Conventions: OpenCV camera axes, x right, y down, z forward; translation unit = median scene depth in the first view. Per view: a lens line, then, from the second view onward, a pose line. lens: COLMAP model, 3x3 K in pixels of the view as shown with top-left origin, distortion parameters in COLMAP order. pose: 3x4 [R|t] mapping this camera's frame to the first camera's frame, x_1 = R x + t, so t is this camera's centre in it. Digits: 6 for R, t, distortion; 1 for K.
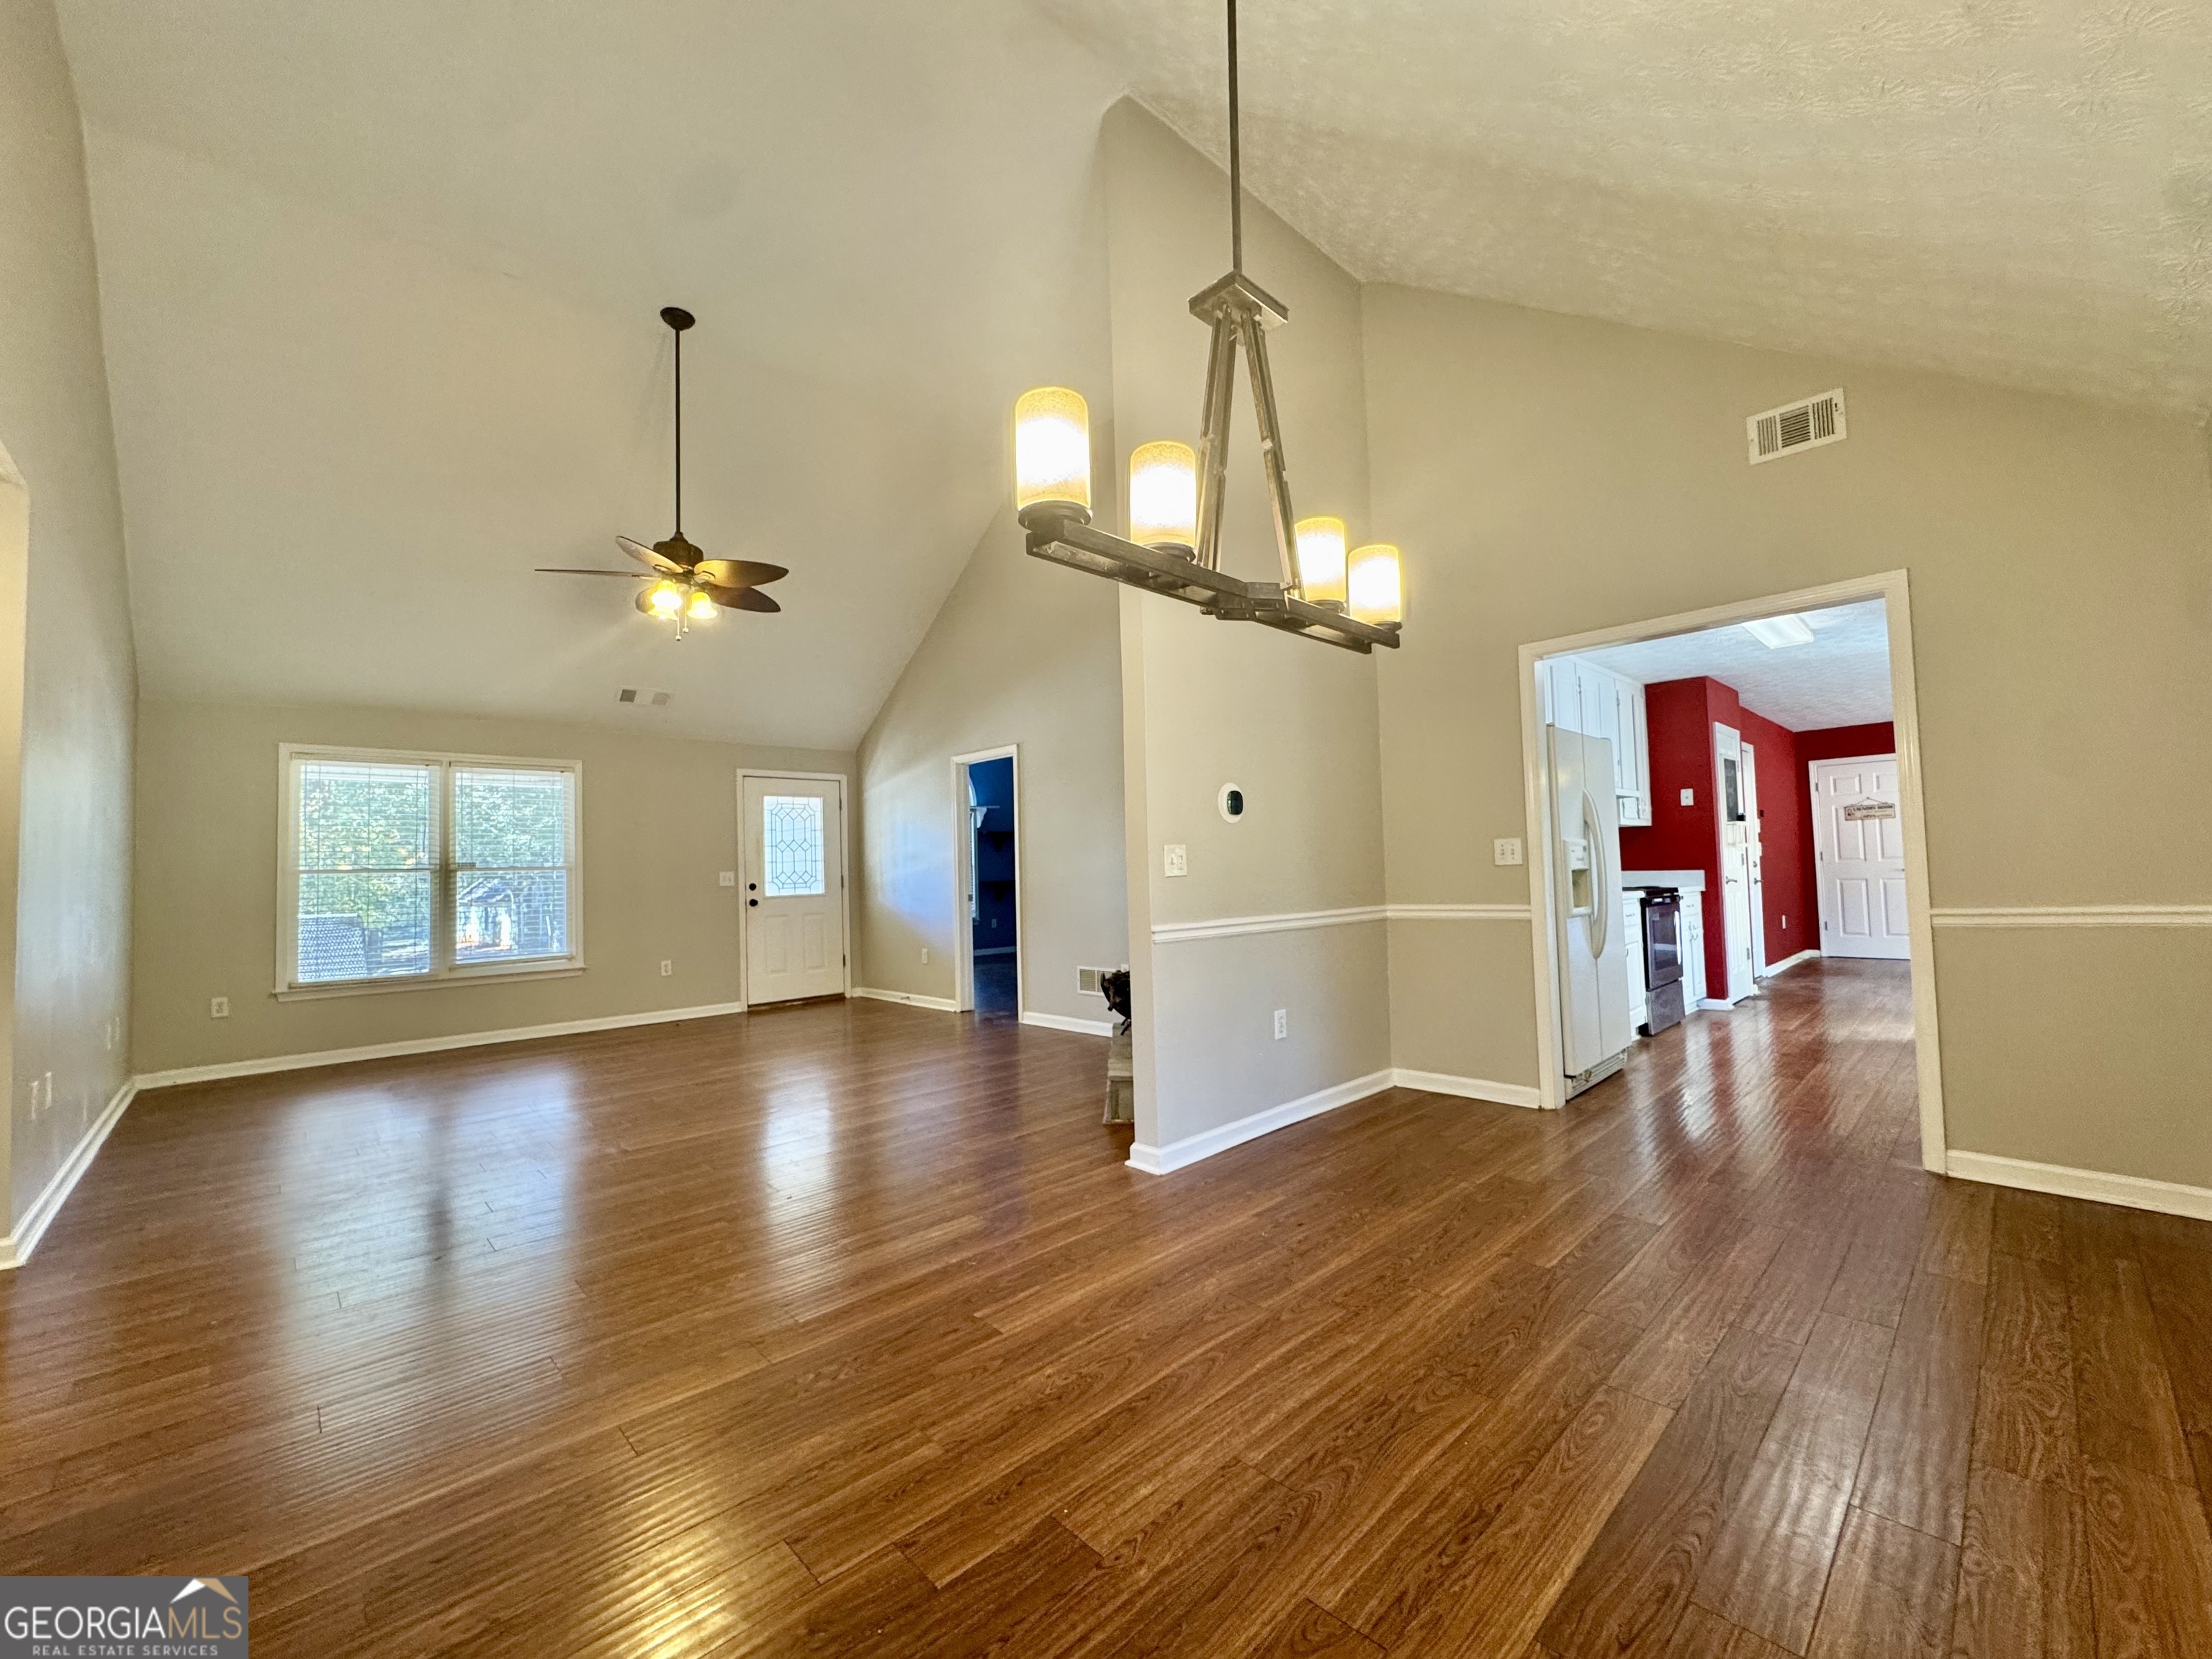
lens RADIAL K [[880.8, 0, 1102.6], [0, 880.8, 833.1], [0, 0, 1]] dist [-0.003941, -0.000019]
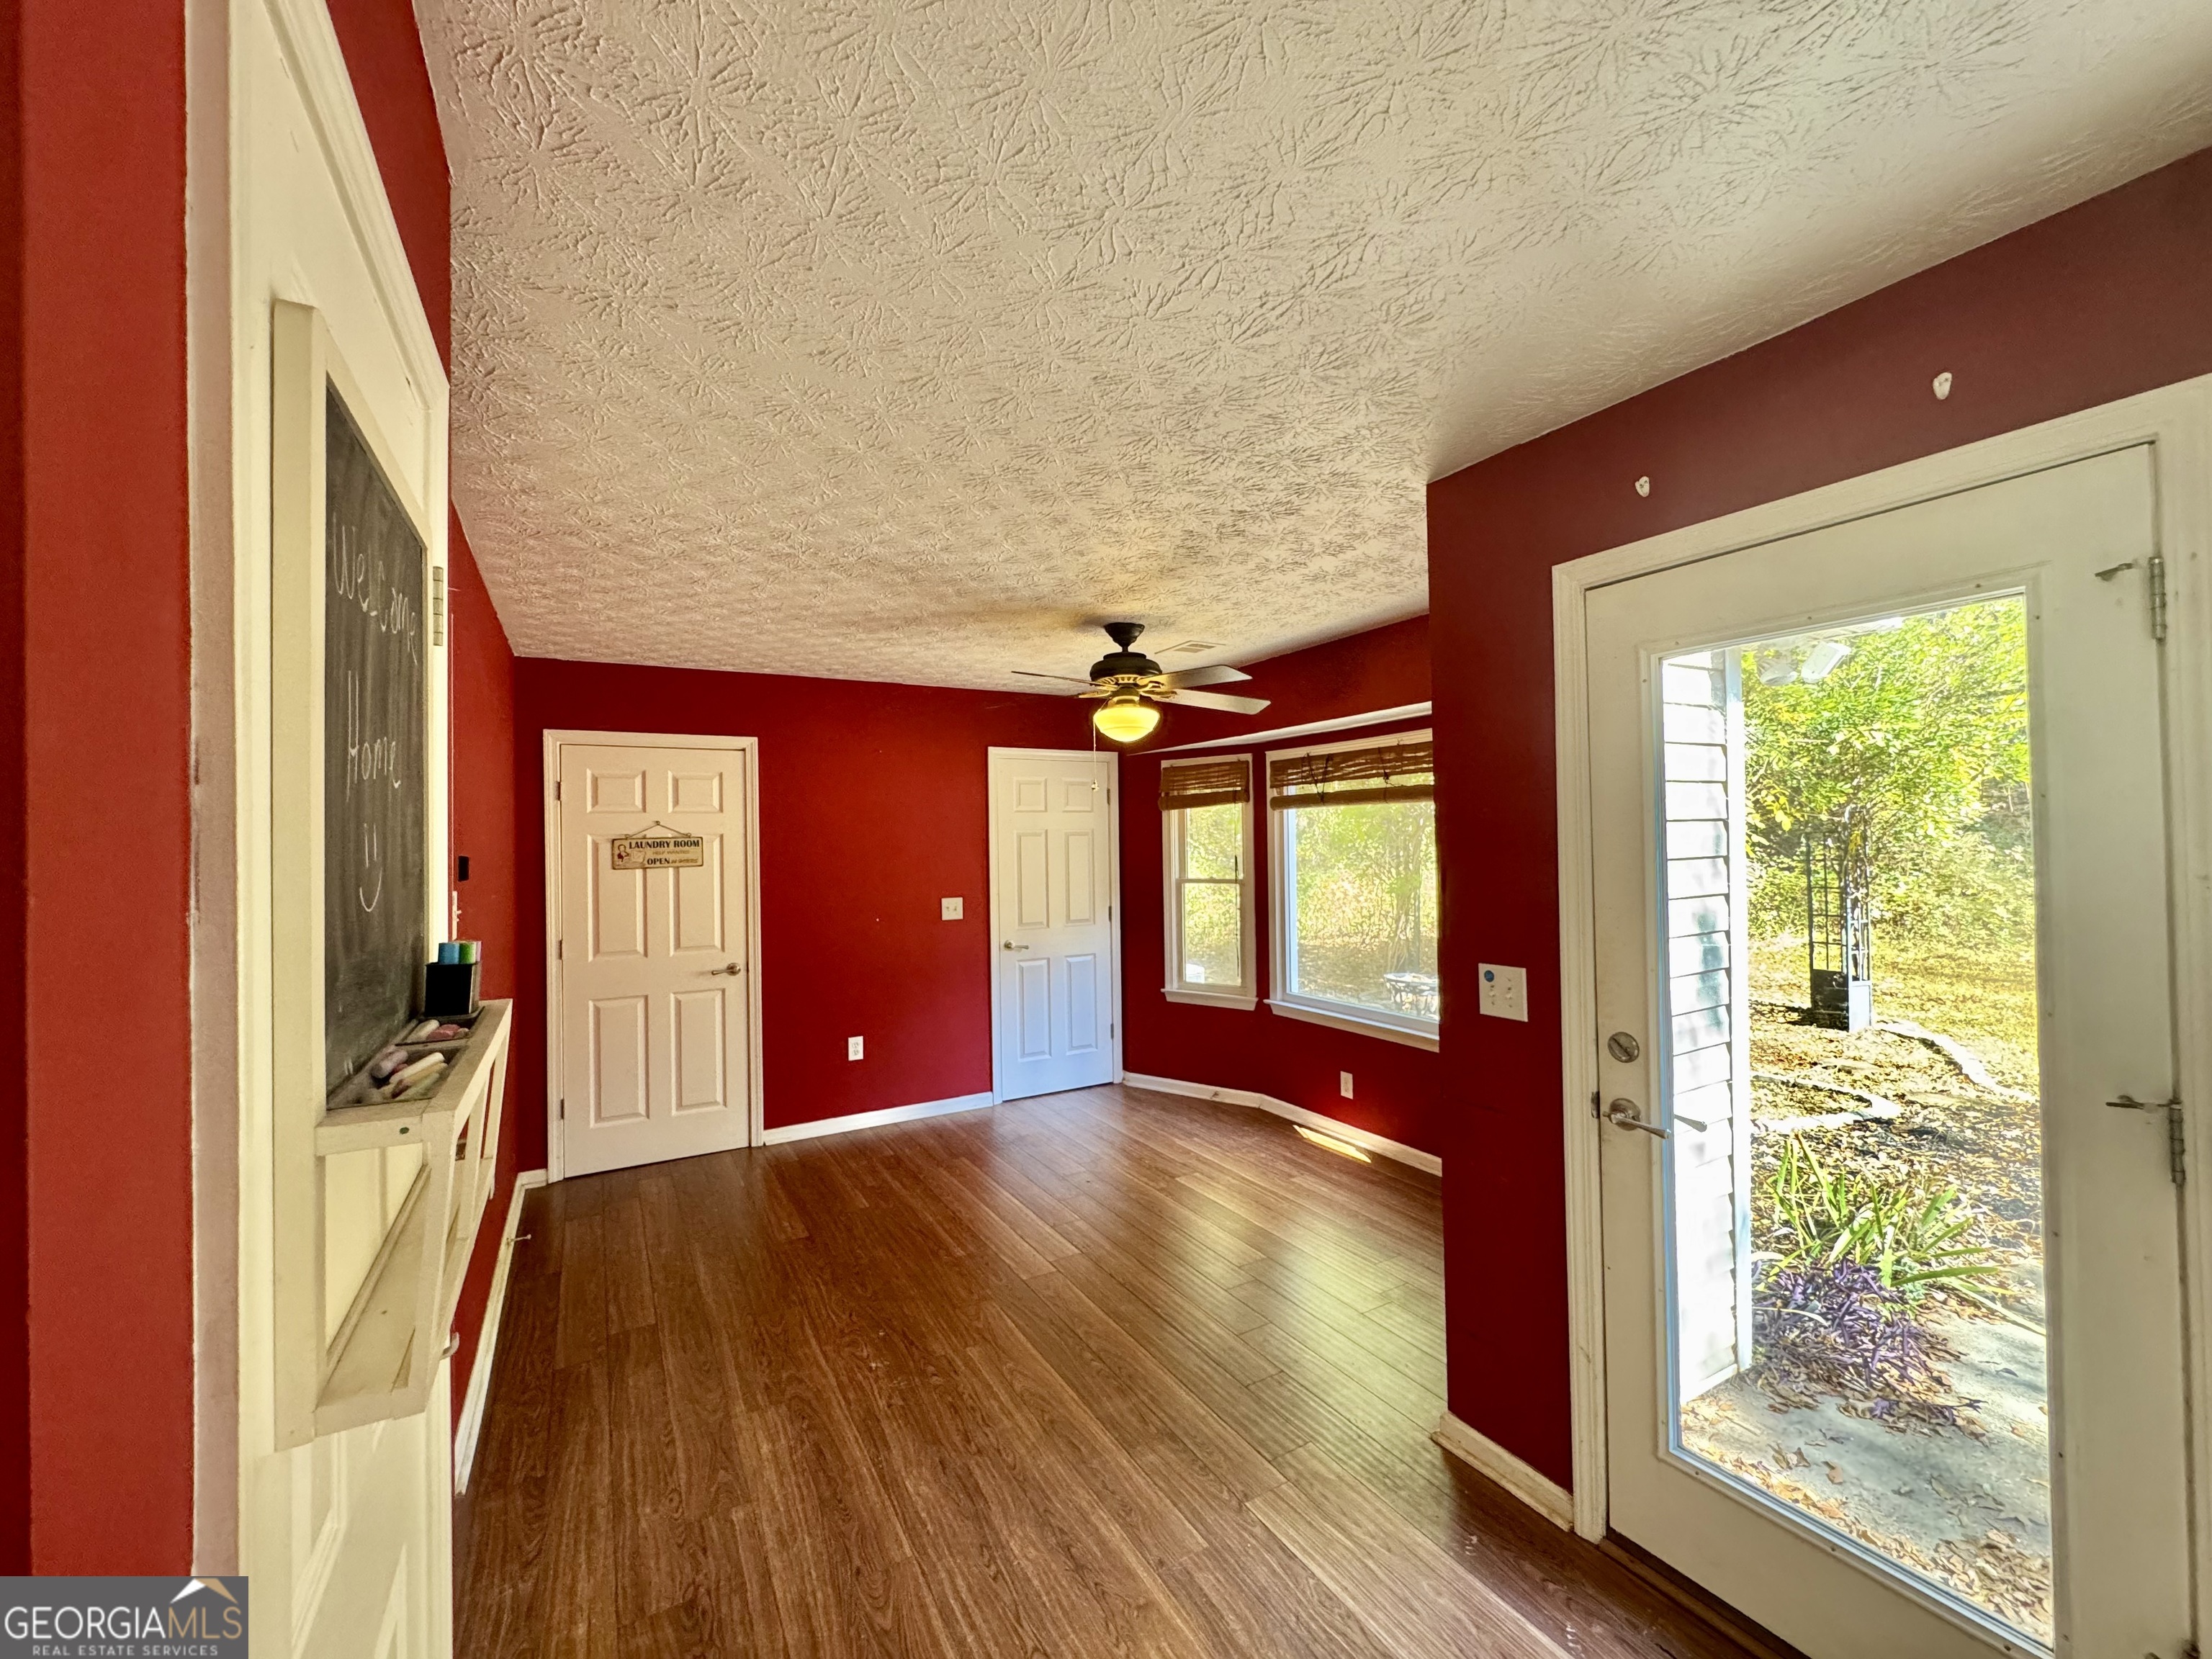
lens RADIAL K [[885.2, 0, 1107.3], [0, 885.2, 831.5], [0, 0, 1]] dist [-0.004208, 0.000640]
pose [[0.225736, 0.035073, 0.973557, 0.752235], [-0.033360, 0.999044, -0.028256, -0.048280], [-0.973617, -0.026100, 0.226690, 1.063909]]
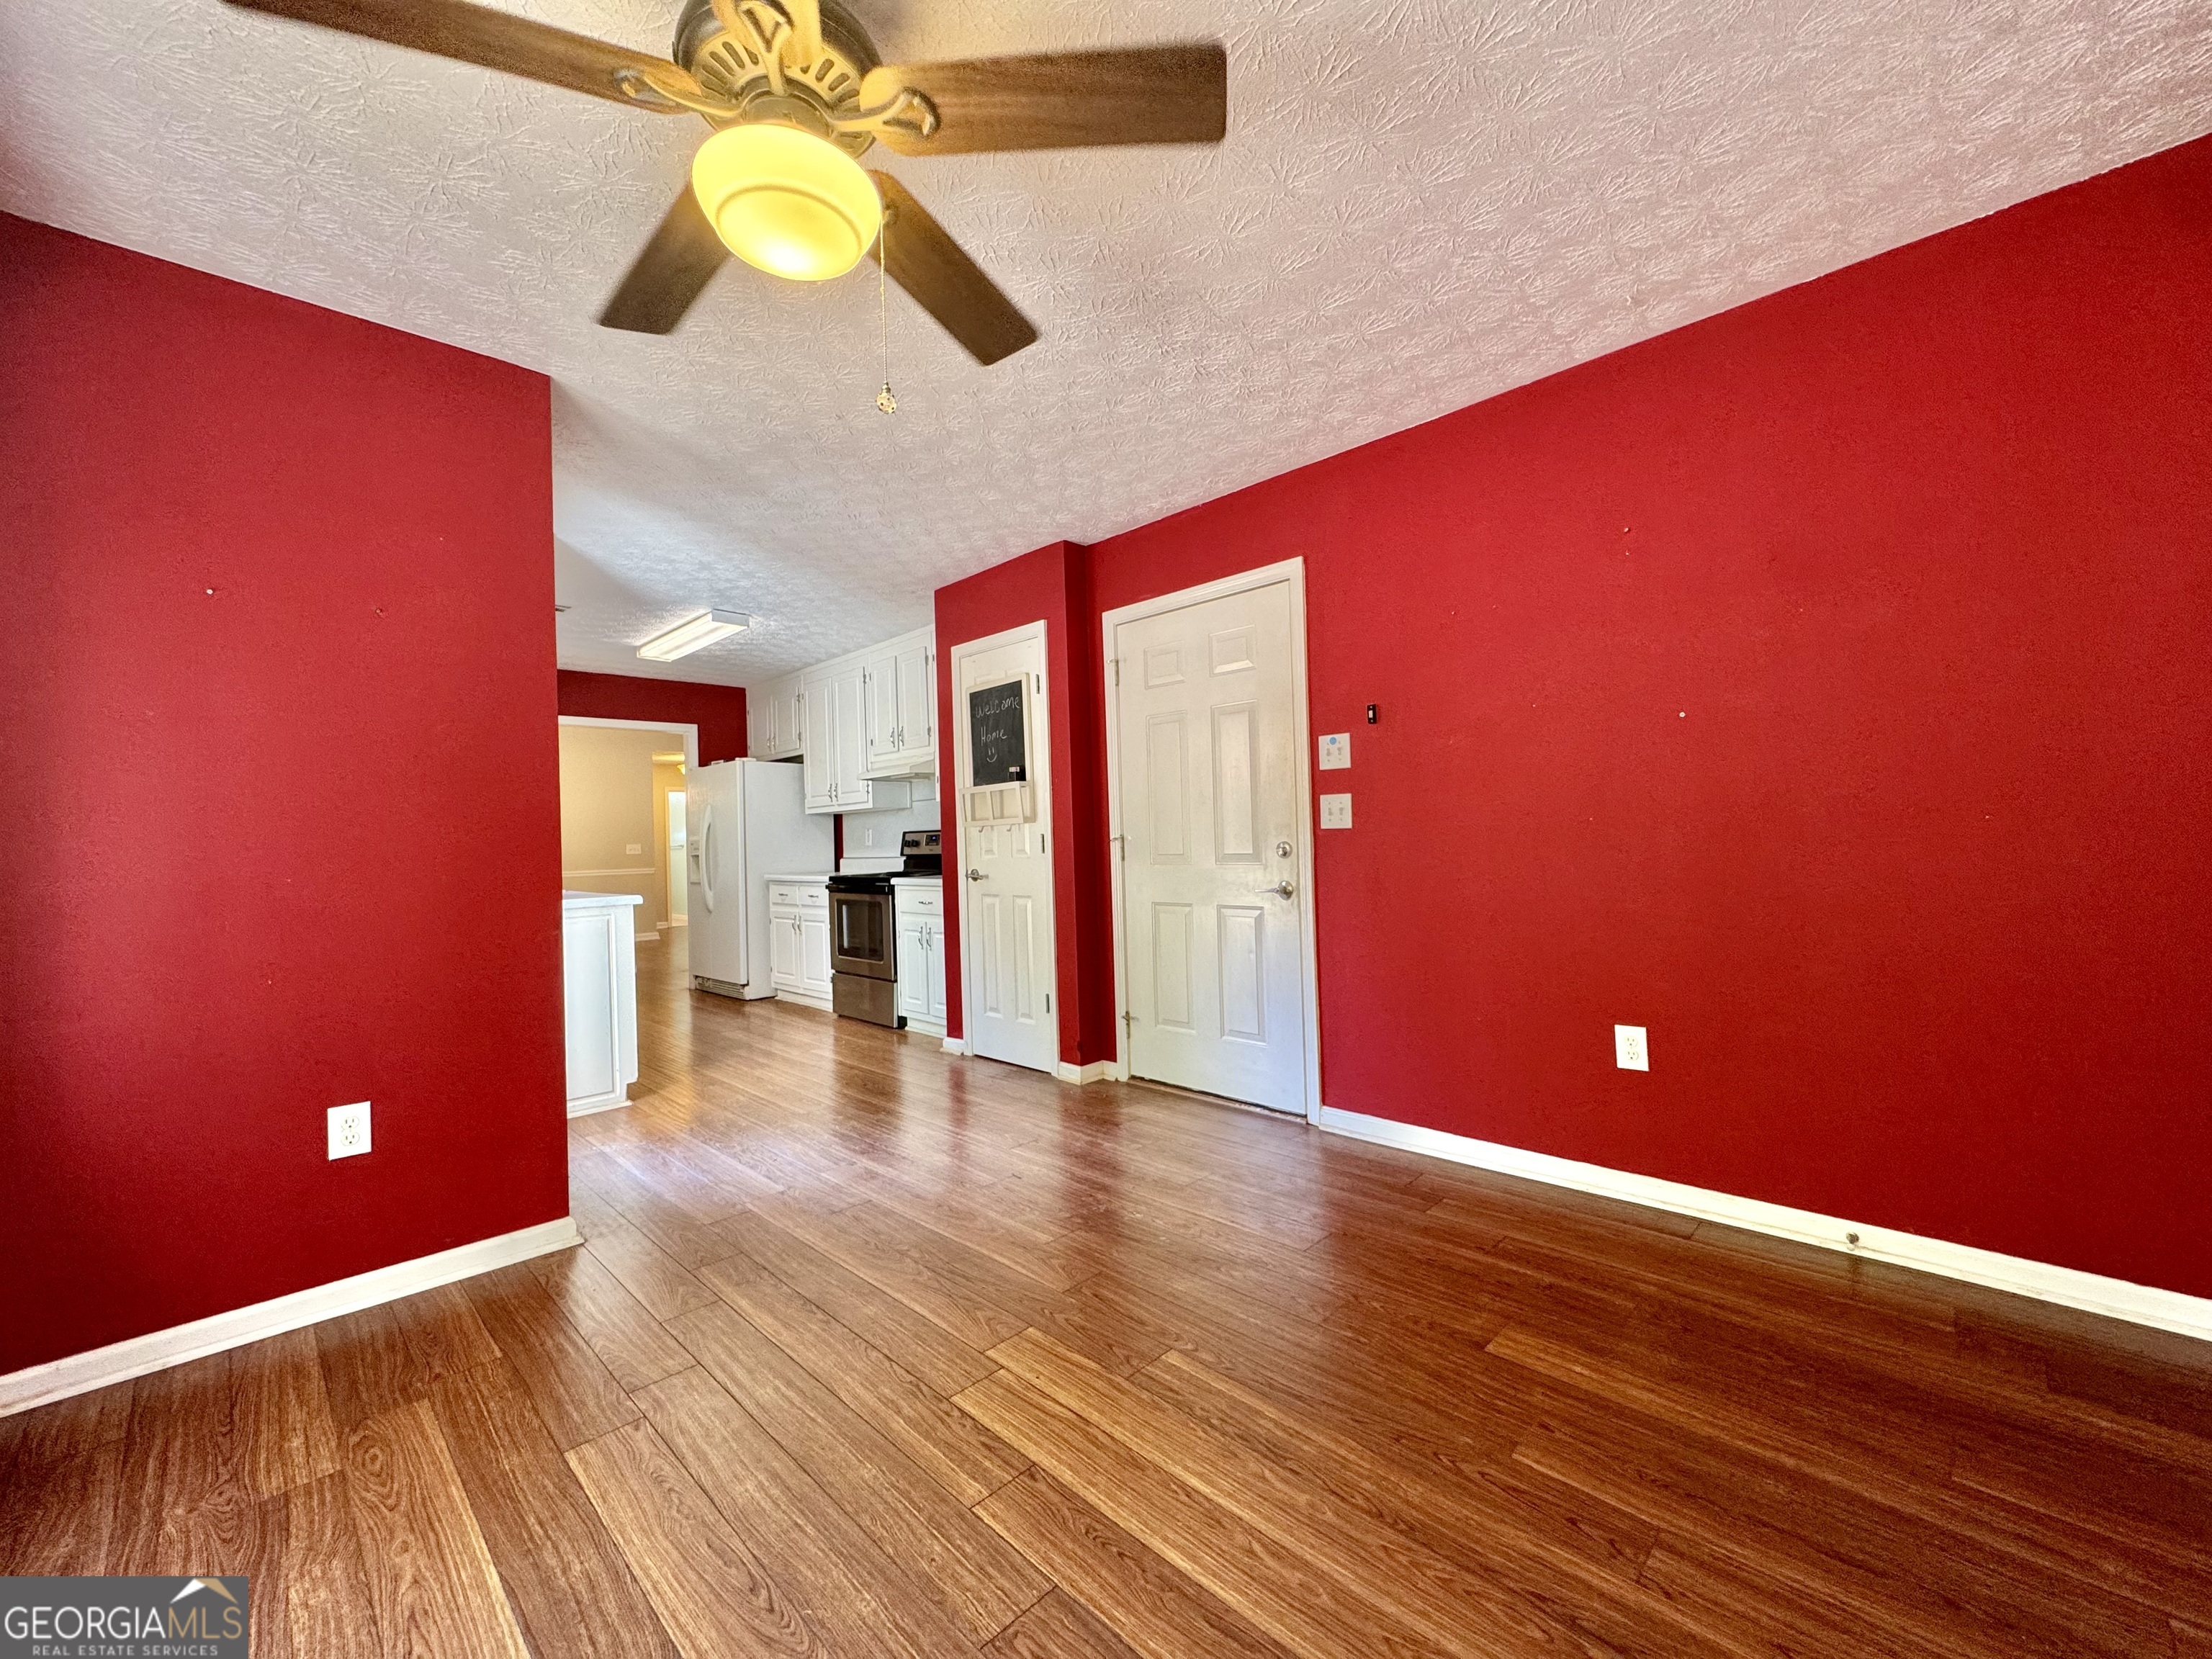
lens RADIAL K [[885.2, 0, 1107.3], [0, 885.2, 831.5], [0, 0, 1]] dist [-0.004208, 0.000640]
pose [[0.031576, 0.016265, -0.999369, 1.626702], [0.075393, 0.996980, 0.018608, 0.018088], [0.996654, -0.075933, 0.030254, 1.264798]]
